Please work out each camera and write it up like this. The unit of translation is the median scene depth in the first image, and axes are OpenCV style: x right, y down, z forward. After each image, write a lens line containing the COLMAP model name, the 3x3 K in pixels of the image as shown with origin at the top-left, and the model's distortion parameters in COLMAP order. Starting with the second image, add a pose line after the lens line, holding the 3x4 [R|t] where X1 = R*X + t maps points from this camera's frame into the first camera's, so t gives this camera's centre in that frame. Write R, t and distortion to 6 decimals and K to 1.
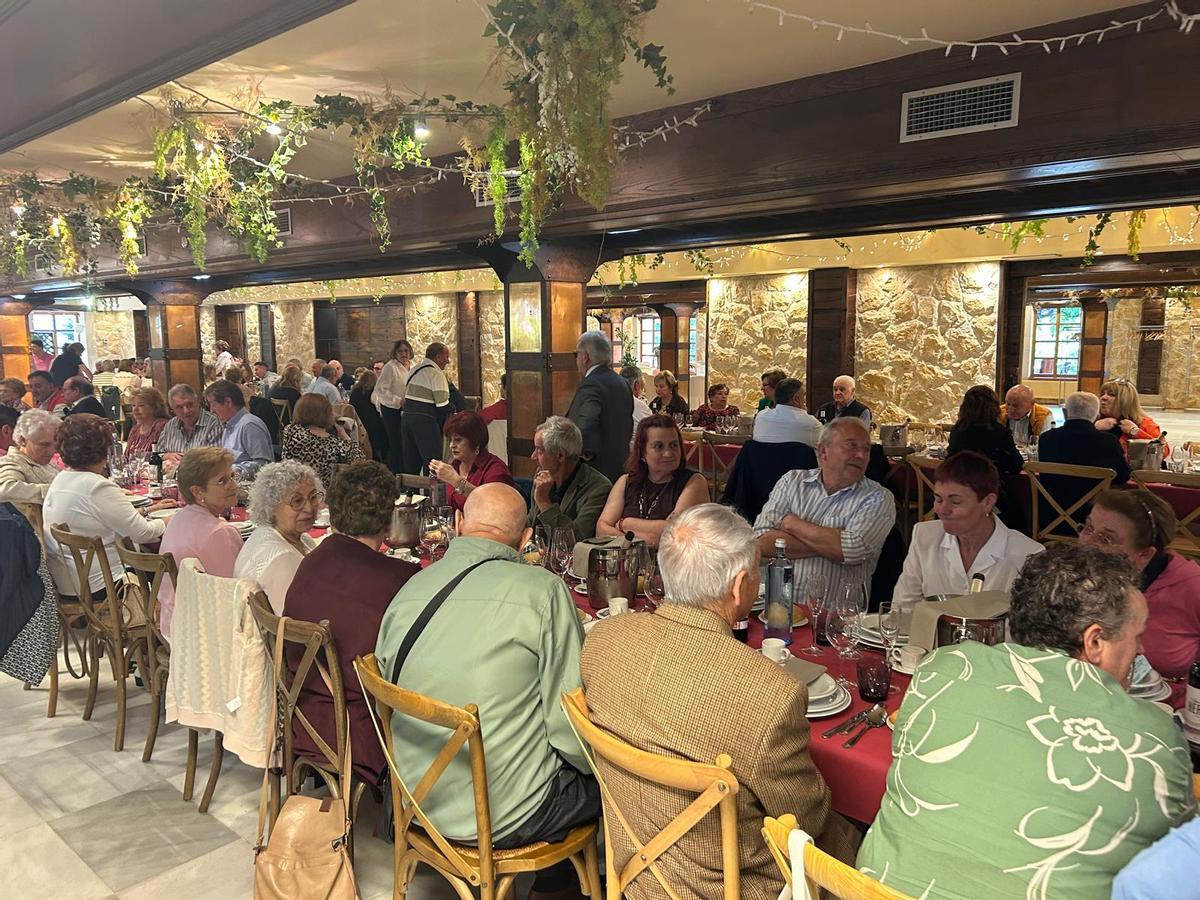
lens RADIAL K [[865.9, 0, 600.0], [0, 865.9, 450.0], [0, 0, 1]] dist [0.092938, -0.121849]
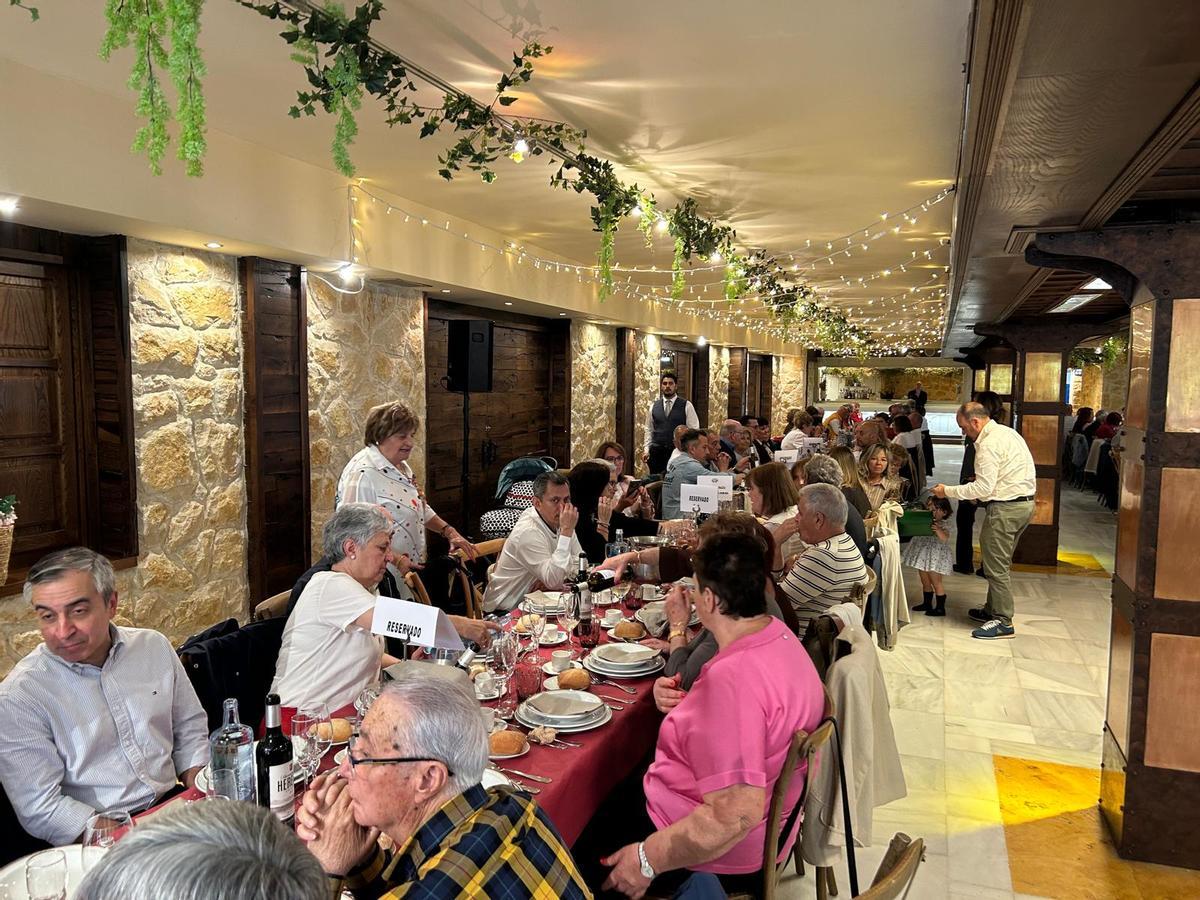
lens RADIAL K [[865.9, 0, 600.0], [0, 865.9, 450.0], [0, 0, 1]] dist [0.092938, -0.121849]
pose [[-0.334722, -0.082770, 0.938675, -0.842449], [0.097724, 0.987715, 0.121942, -0.163657], [-0.937236, 0.132547, -0.322521, 1.228359]]
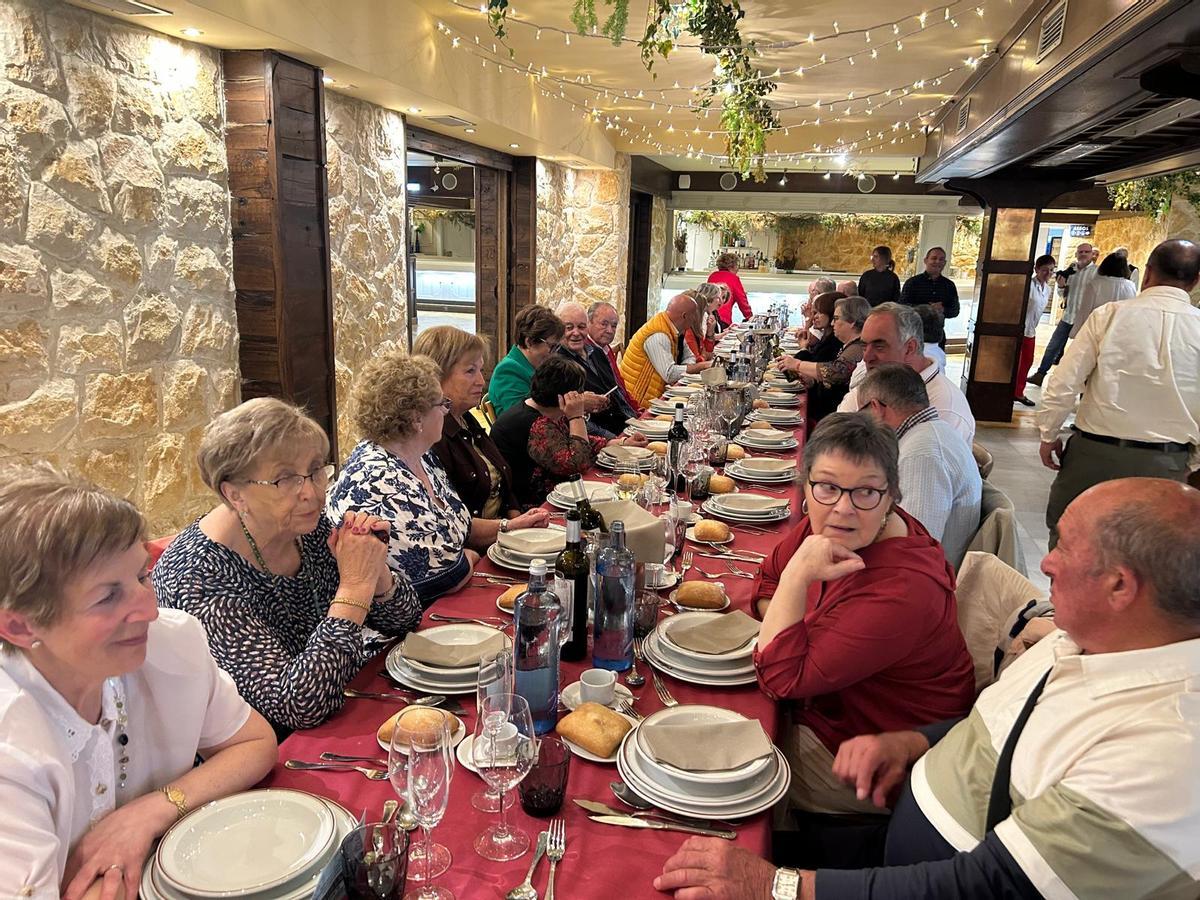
lens RADIAL K [[865.9, 0, 600.0], [0, 865.9, 450.0], [0, 0, 1]] dist [0.092938, -0.121849]
pose [[-0.449191, -0.226108, 0.864351, -0.150148], [0.067063, 0.956184, 0.284983, -0.091979], [-0.890915, 0.185978, -0.414345, 0.721391]]
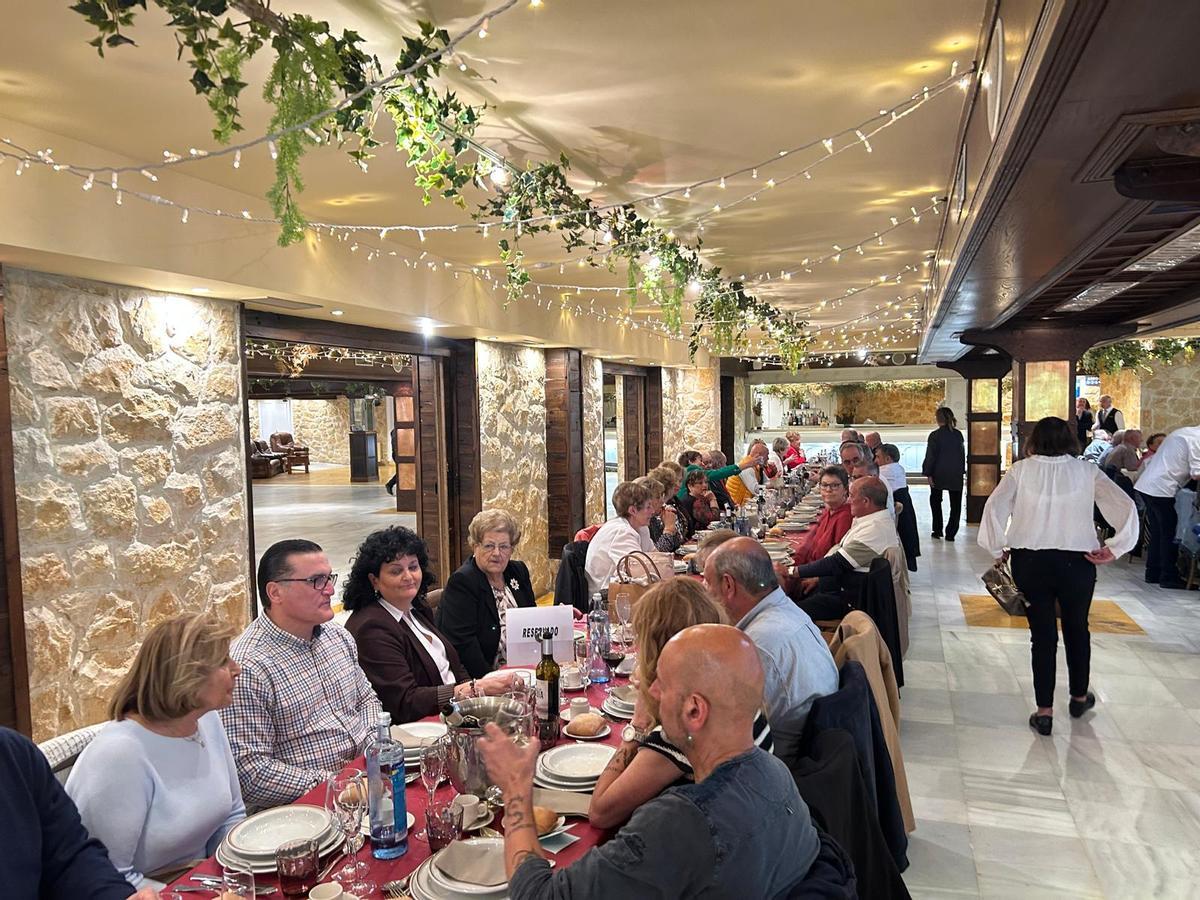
lens RADIAL K [[865.9, 0, 600.0], [0, 865.9, 450.0], [0, 0, 1]] dist [0.092938, -0.121849]
pose [[-0.367336, -0.041397, 0.929167, -0.419473], [0.128362, 0.987193, 0.094728, -0.123453], [-0.921188, 0.154067, -0.357317, 0.884429]]
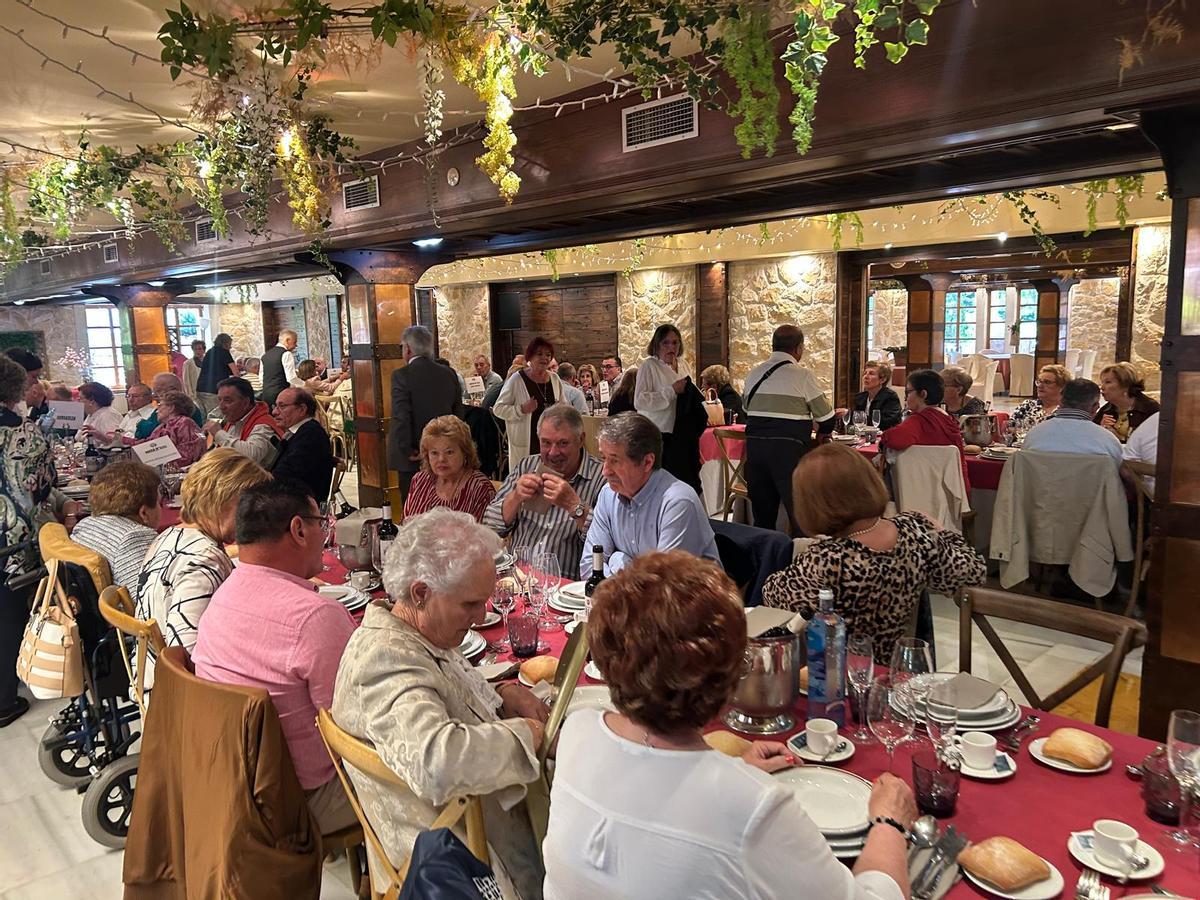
lens RADIAL K [[865.9, 0, 600.0], [0, 865.9, 450.0], [0, 0, 1]] dist [0.092938, -0.121849]
pose [[0.996791, -0.006900, -0.079751, -0.182303], [0.007883, 0.999897, 0.012027, -0.024916], [0.079660, -0.012617, 0.996742, 0.211285]]
